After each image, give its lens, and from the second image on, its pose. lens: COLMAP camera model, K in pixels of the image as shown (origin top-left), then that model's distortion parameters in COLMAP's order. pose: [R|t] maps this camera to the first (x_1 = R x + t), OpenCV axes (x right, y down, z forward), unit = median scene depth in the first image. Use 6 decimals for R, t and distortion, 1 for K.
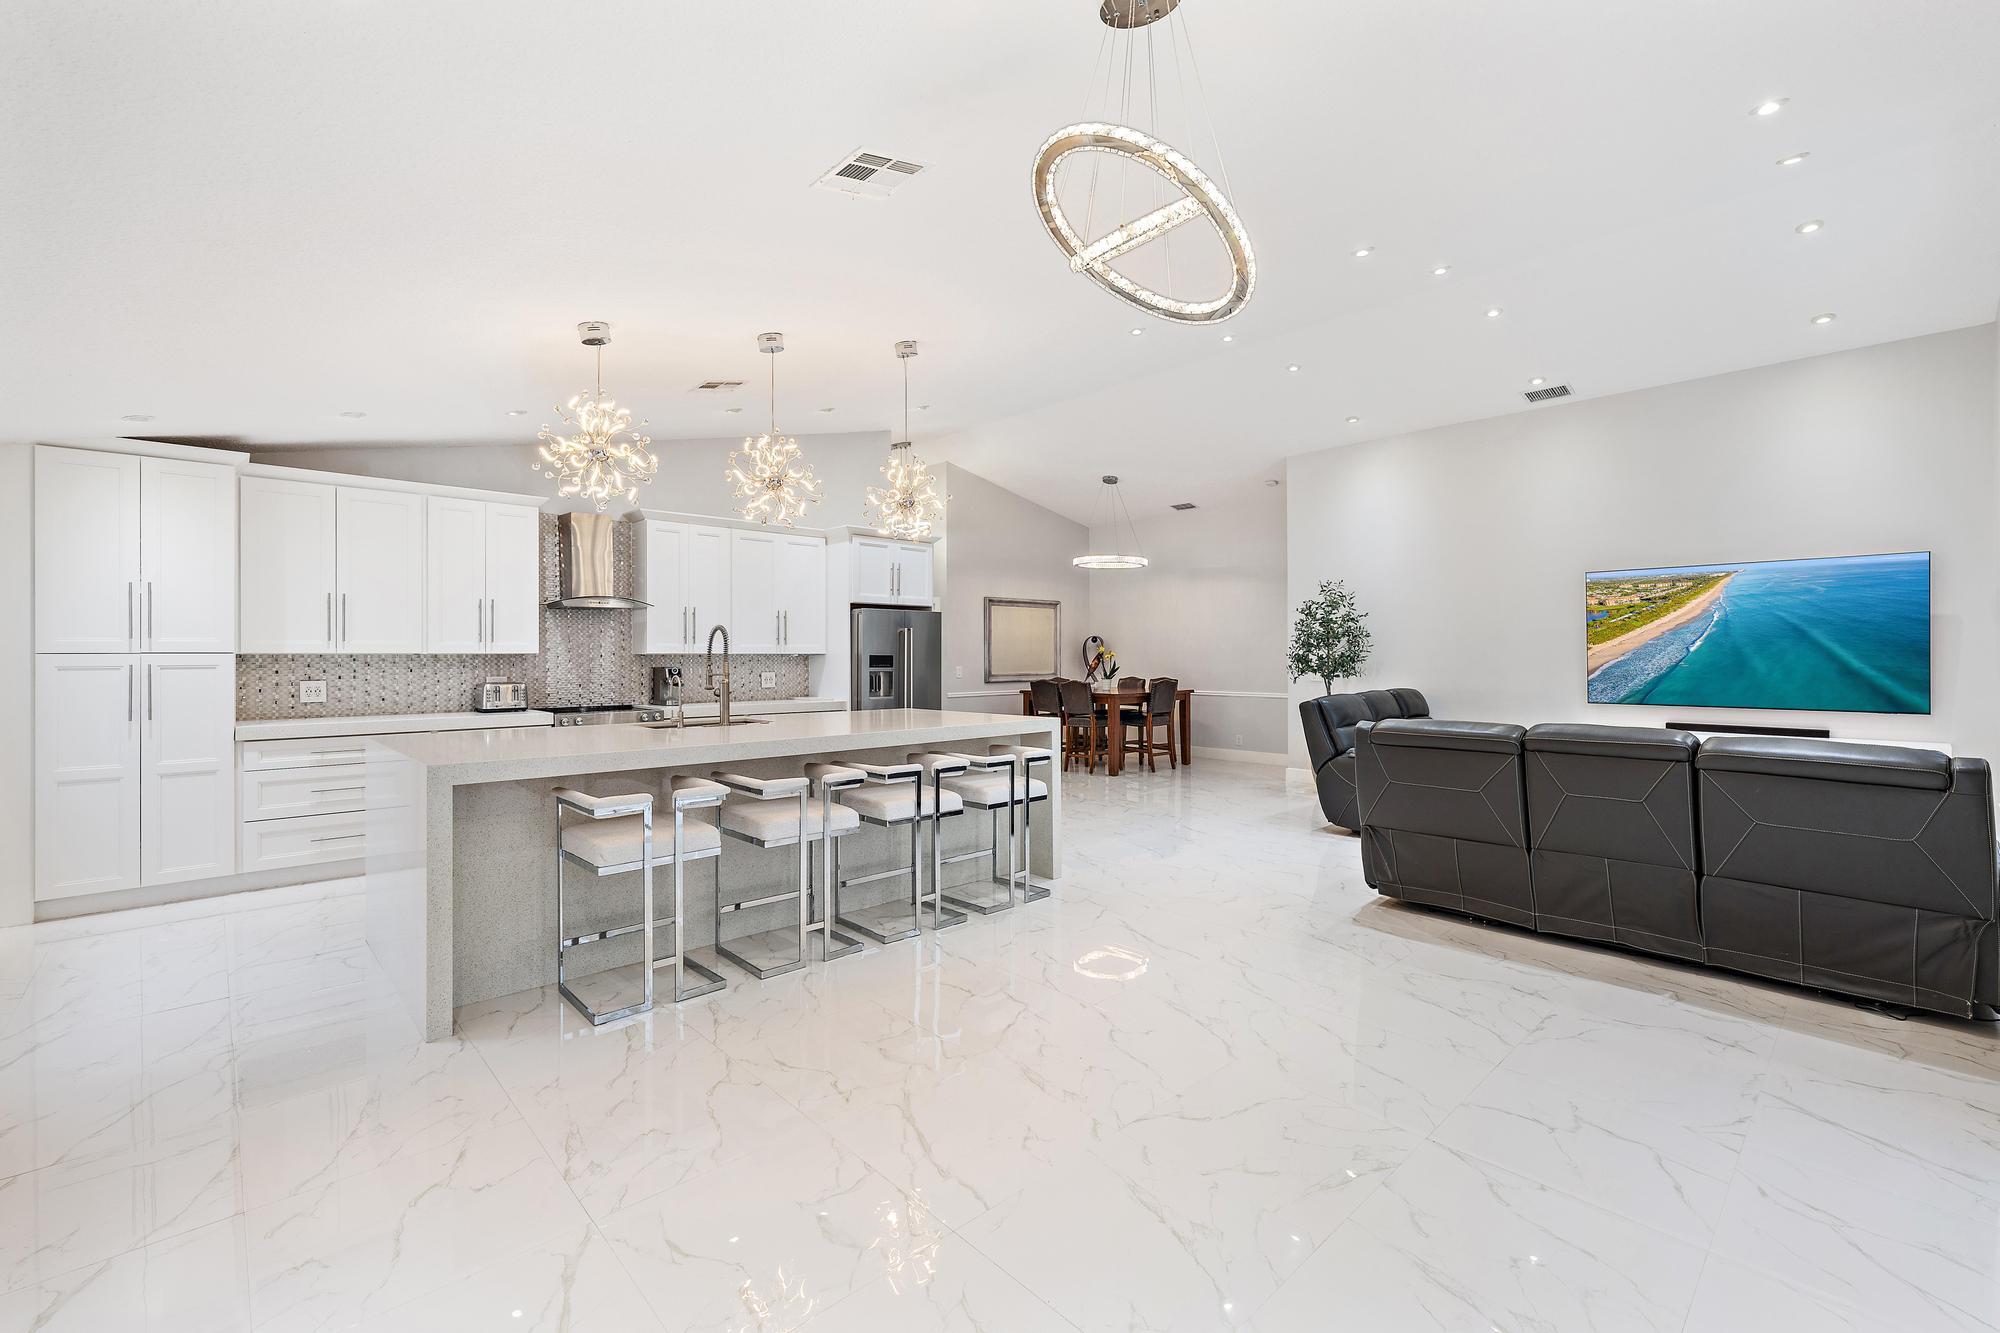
lens RADIAL K [[846.8, 0, 1001.5], [0, 846.8, 654.2], [0, 0, 1]] dist [0.000946, 0.000189]
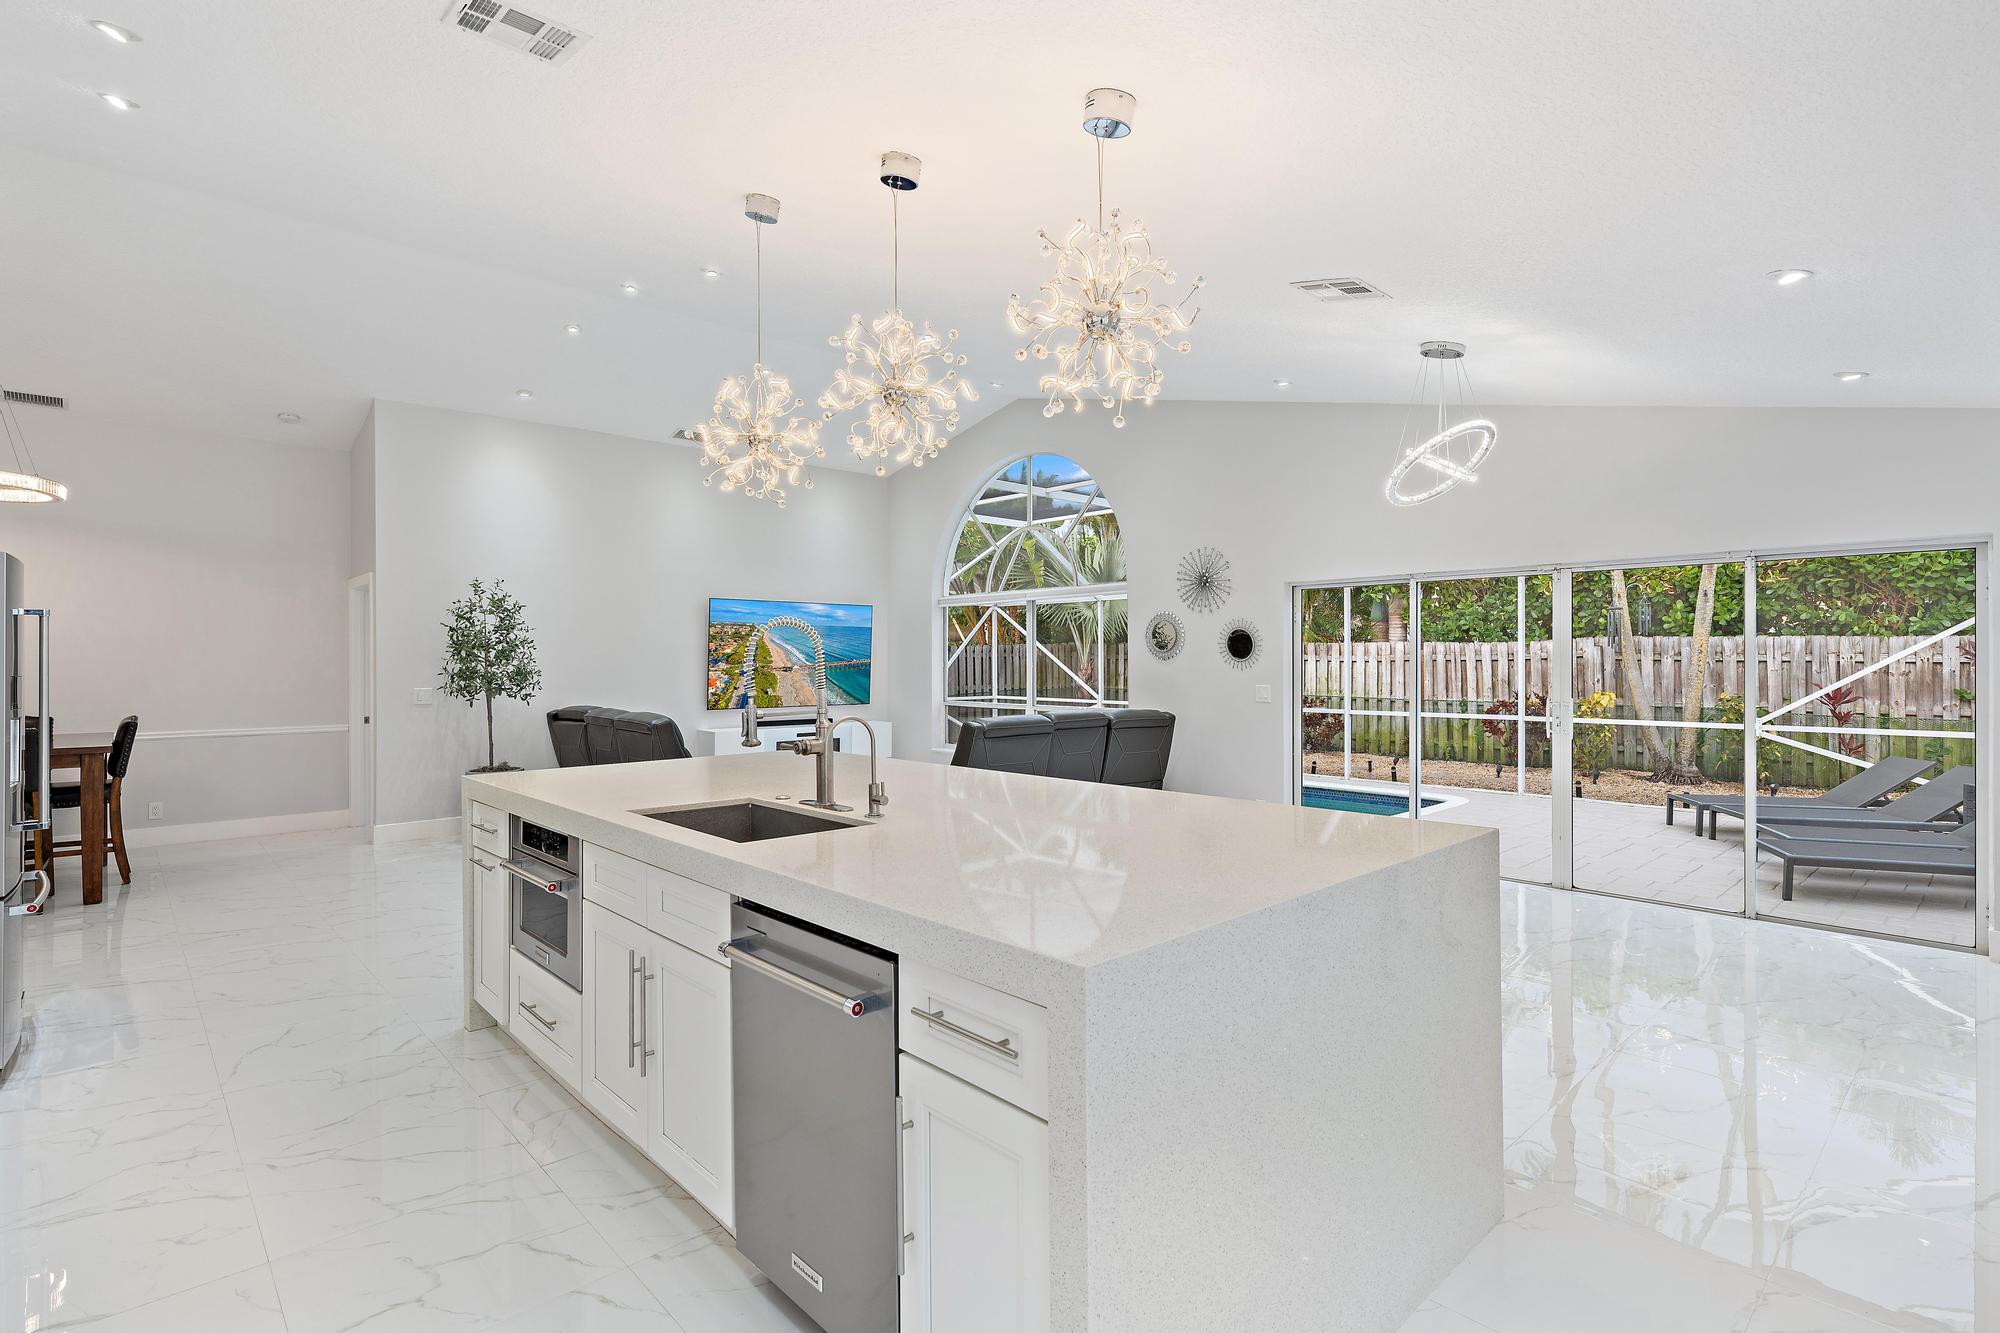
lens RADIAL K [[972.9, 0, 1000.0], [0, 972.9, 666.5], [0, 0, 1]] dist [-0.000303, -0.000022]
pose [[0.010387, 0.000644, 0.999946, -0.676378], [-0.002438, 0.999997, -0.000619, -0.003830], [-0.999943, -0.002431, 0.010389, 0.652124]]
